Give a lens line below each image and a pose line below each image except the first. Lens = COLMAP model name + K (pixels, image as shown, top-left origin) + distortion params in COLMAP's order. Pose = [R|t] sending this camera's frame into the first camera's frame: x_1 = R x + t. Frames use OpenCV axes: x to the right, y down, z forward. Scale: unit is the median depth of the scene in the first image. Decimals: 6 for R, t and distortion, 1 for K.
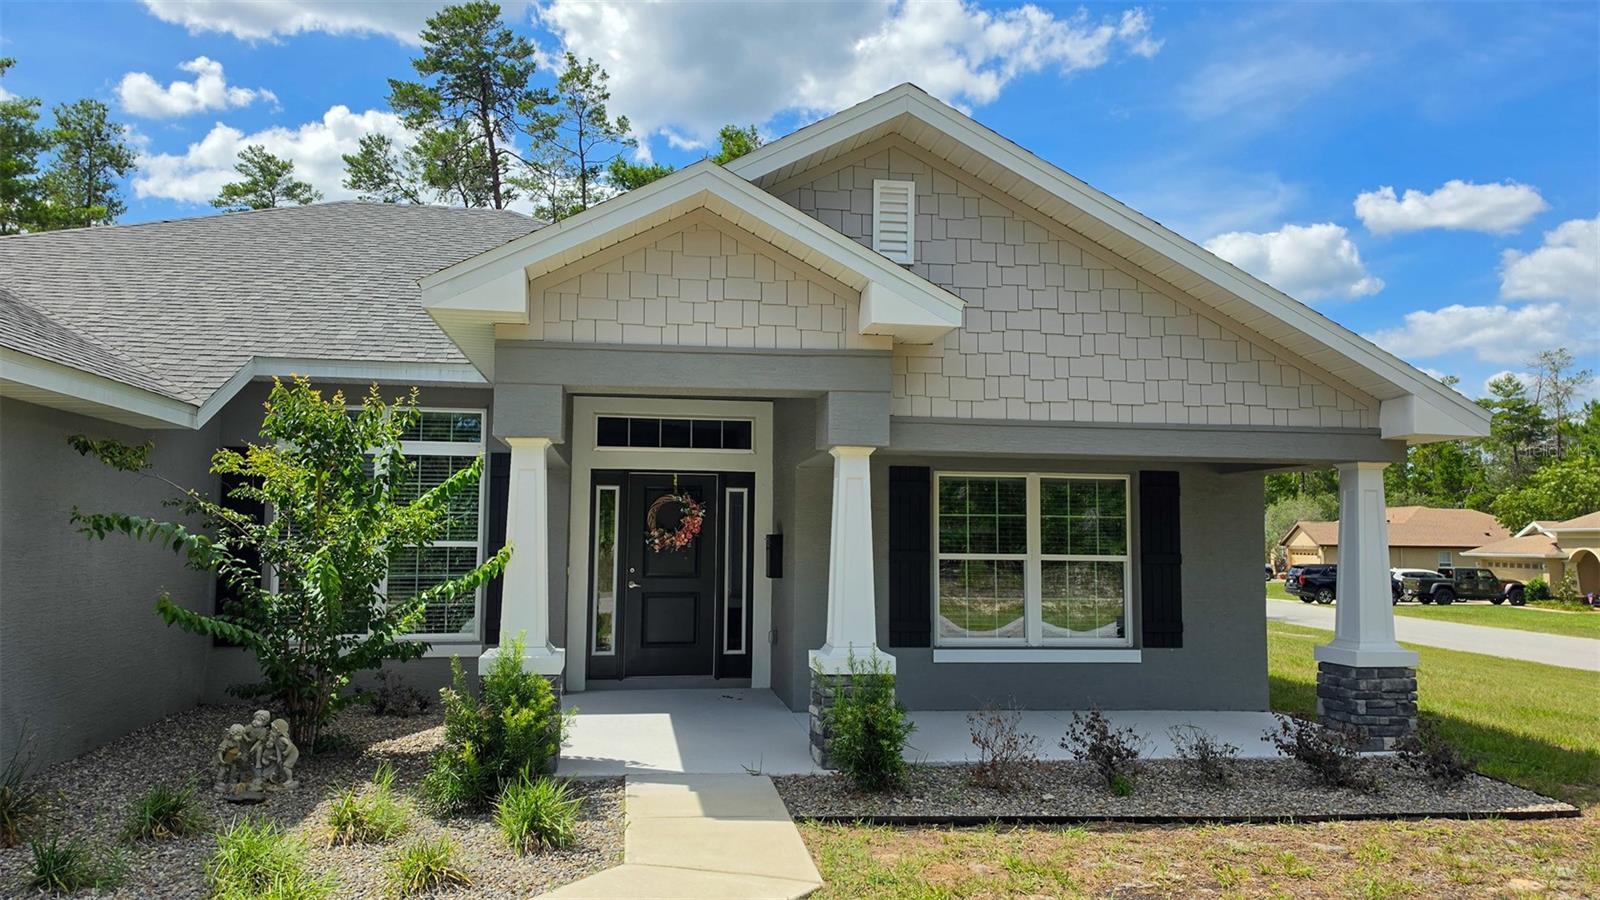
lens RADIAL K [[1093.5, 0, 791.4], [0, 1093.5, 449.4], [0, 0, 1]] dist [0.120074, -0.162765]
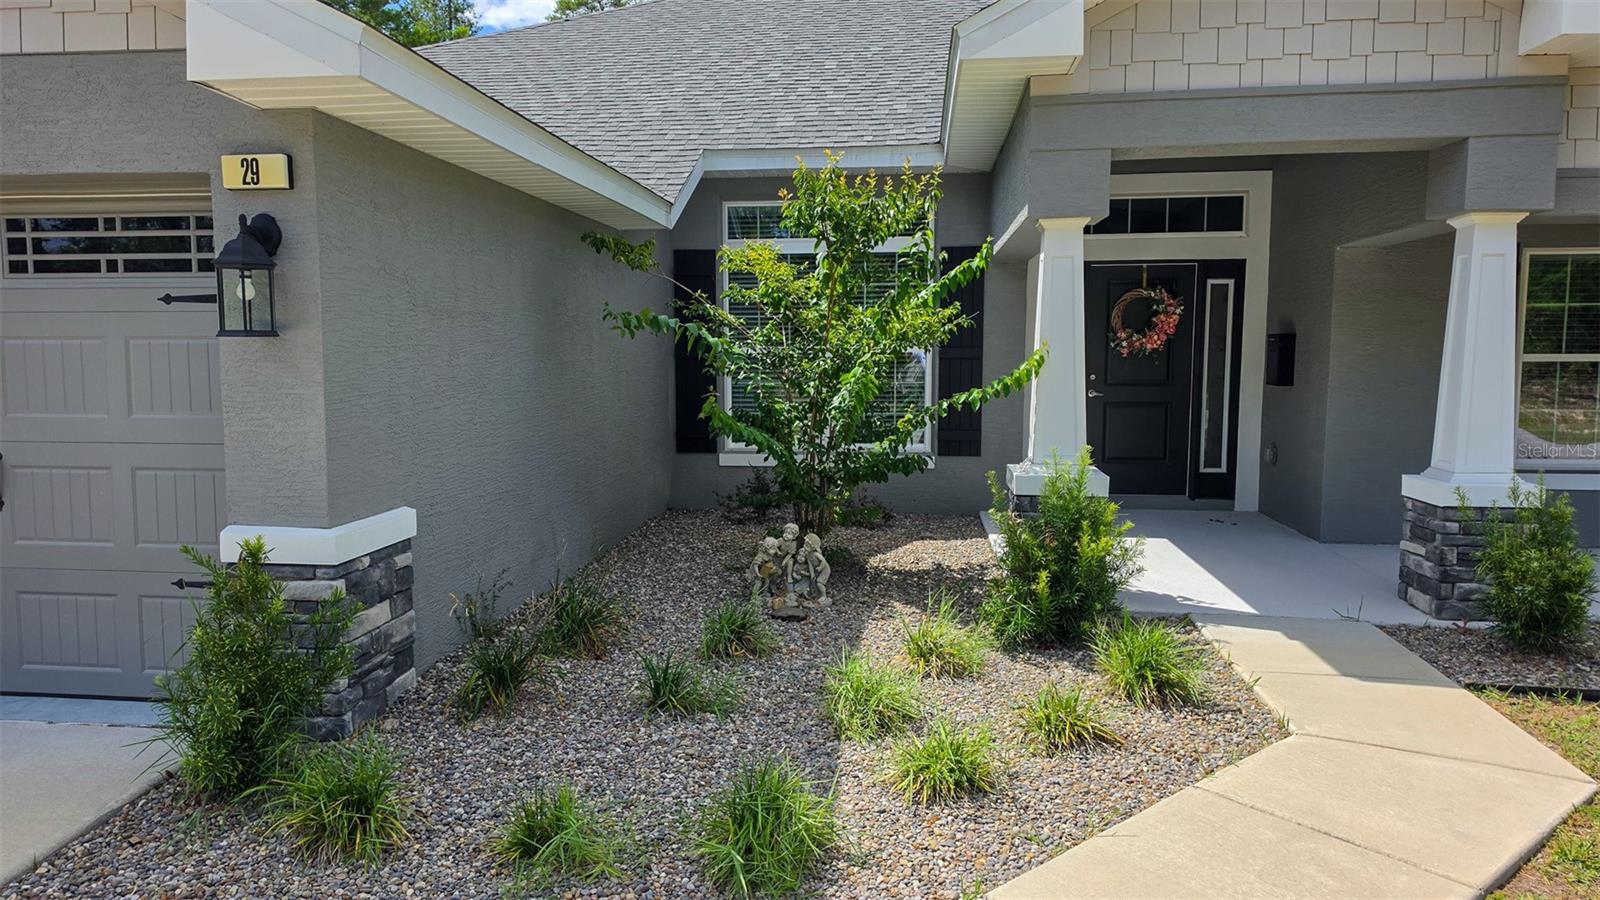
lens RADIAL K [[1093.5, 0, 791.4], [0, 1093.5, 449.4], [0, 0, 1]] dist [0.120074, -0.162765]
pose [[0.965531, 0.014436, -0.259887, -0.206921], [0.030897, 0.985045, 0.169504, 0.012989], [0.258448, -0.171691, 0.950646, 0.114808]]
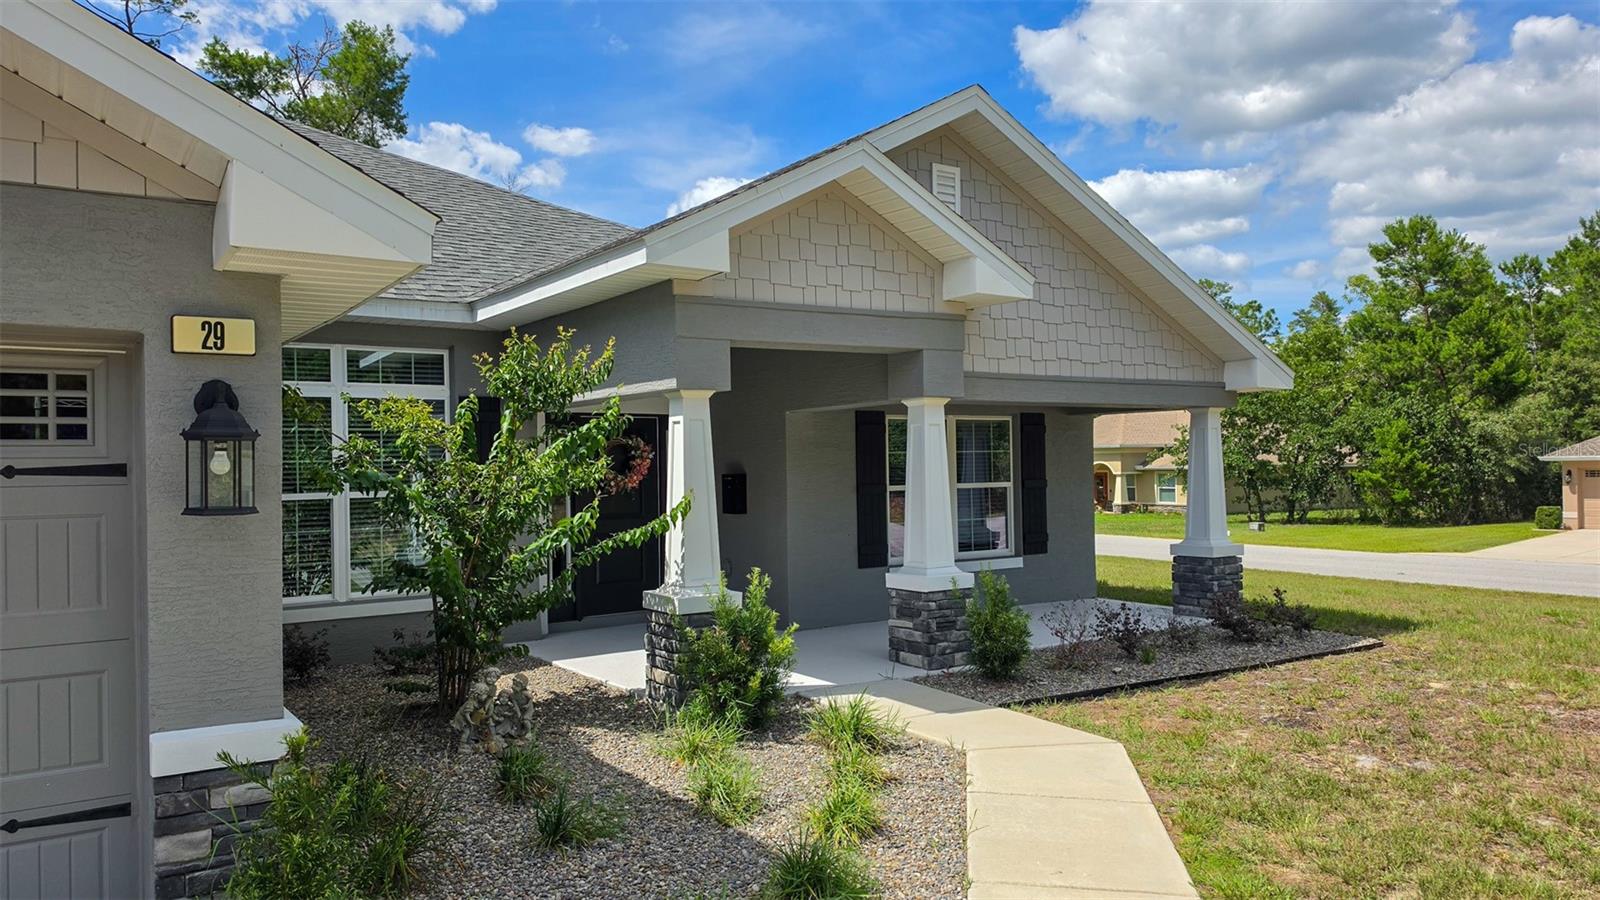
lens RADIAL K [[1093.5, 0, 791.4], [0, 1093.5, 449.4], [0, 0, 1]] dist [0.120074, -0.162765]
pose [[0.896707, -0.019171, 0.442210, -0.589293], [-0.009515, 0.997996, 0.062562, -0.018657], [-0.442523, -0.060307, 0.894727, 0.021146]]
